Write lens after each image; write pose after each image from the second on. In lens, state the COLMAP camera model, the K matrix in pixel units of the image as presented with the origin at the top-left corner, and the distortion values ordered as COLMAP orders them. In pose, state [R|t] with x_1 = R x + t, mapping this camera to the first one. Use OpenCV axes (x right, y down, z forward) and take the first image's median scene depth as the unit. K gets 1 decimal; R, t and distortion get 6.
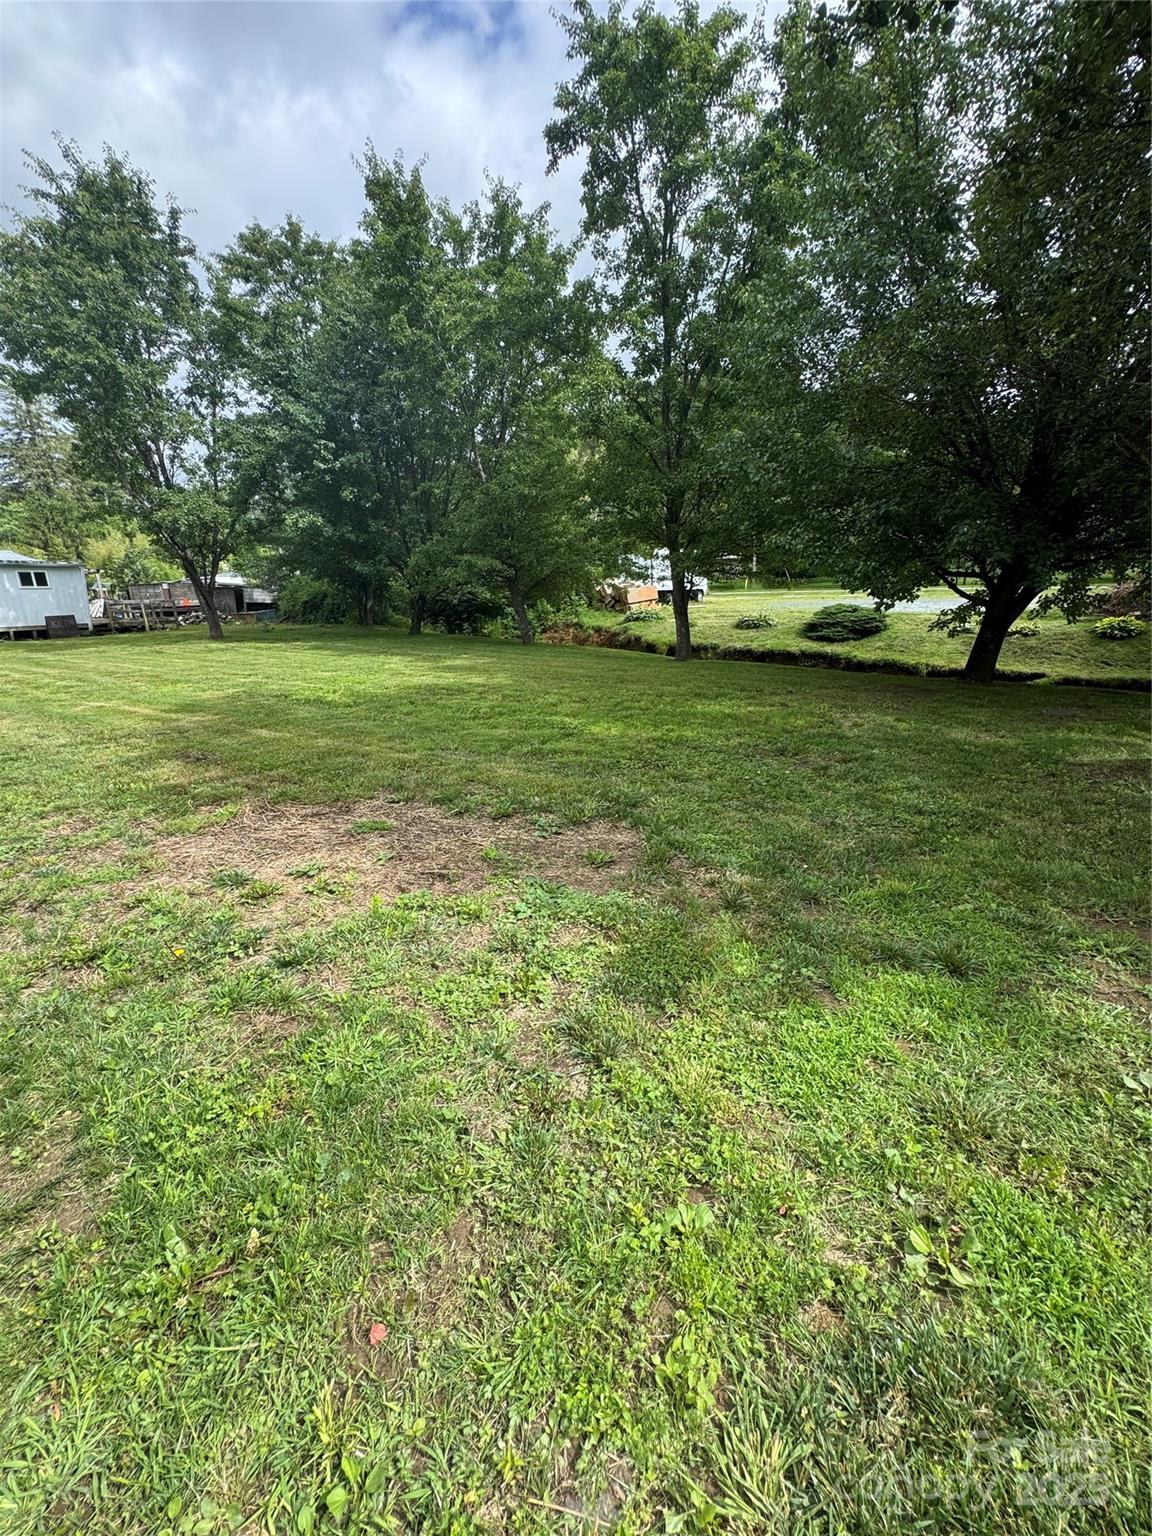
lens RADIAL K [[617.5, 0, 575.1], [0, 617.5, 771.7], [0, 0, 1]] dist [-0.004489, 0.000811]
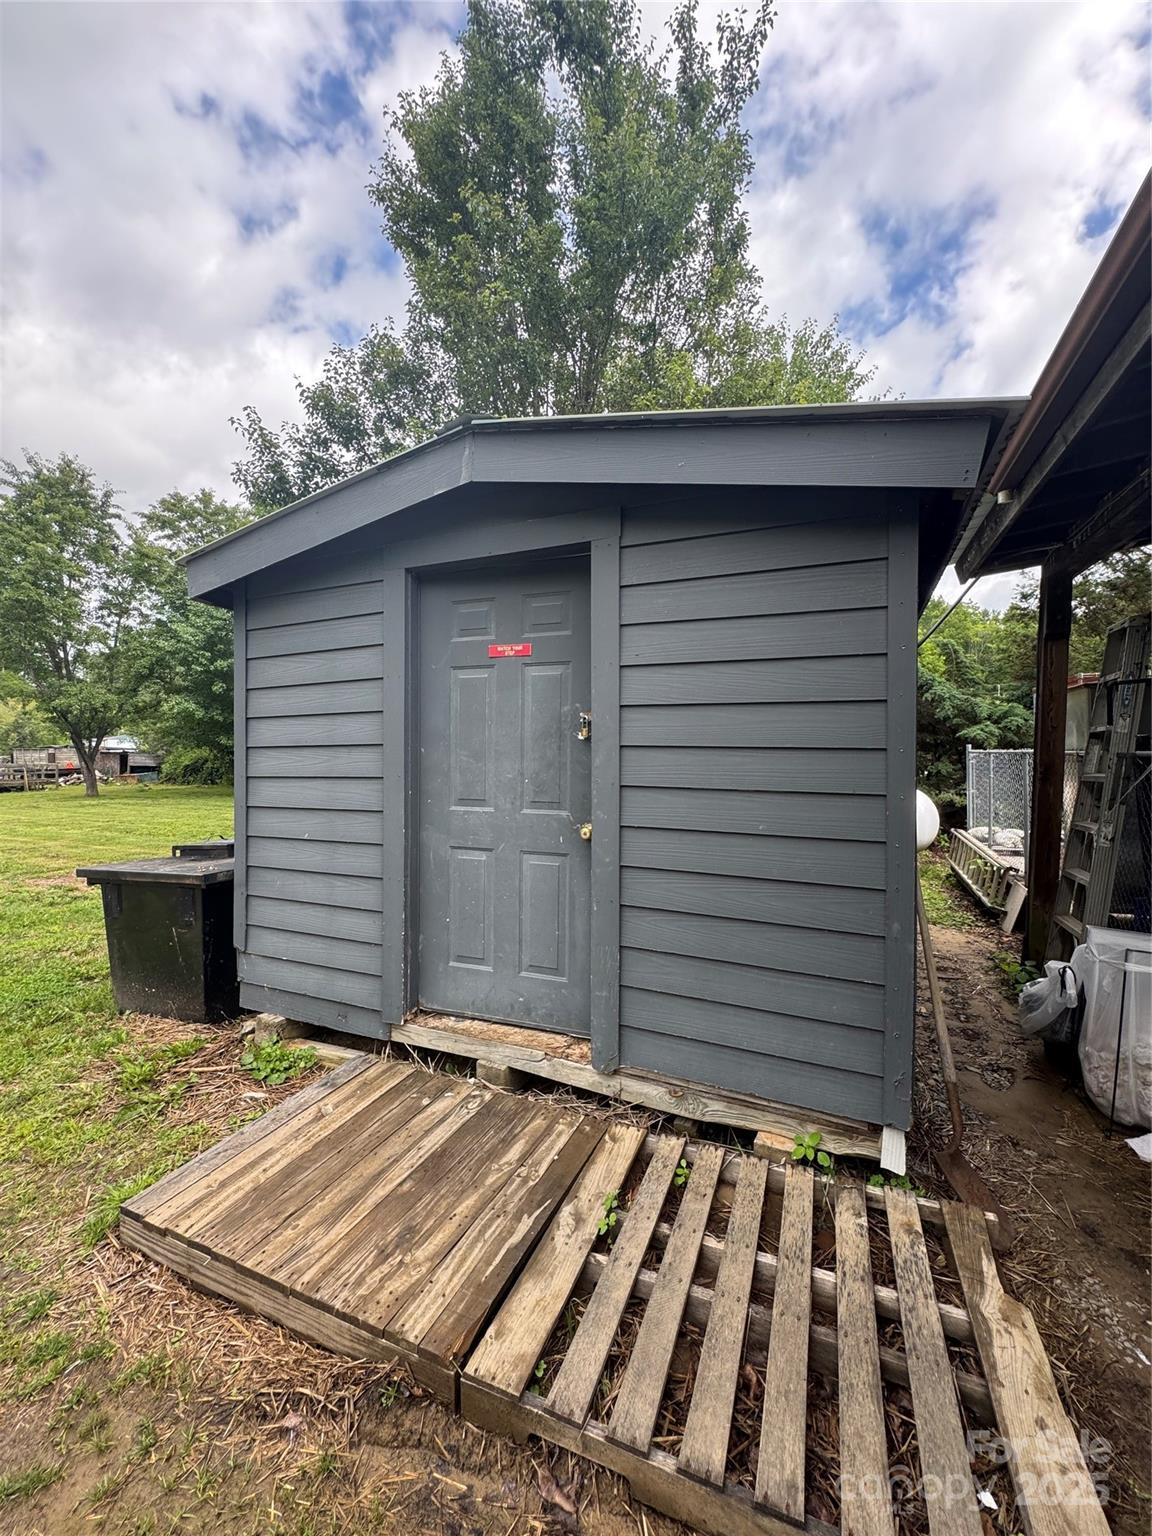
lens RADIAL K [[617.5, 0, 573.4], [0, 617.5, 767.9], [0, 0, 1]] dist [-0.004489, 0.000811]
pose [[0.990704, 0.001808, 0.136023, 0.165556], [0.033430, 0.966012, -0.256328, 0.061544], [-0.131863, 0.258492, 0.956971, -0.254923]]
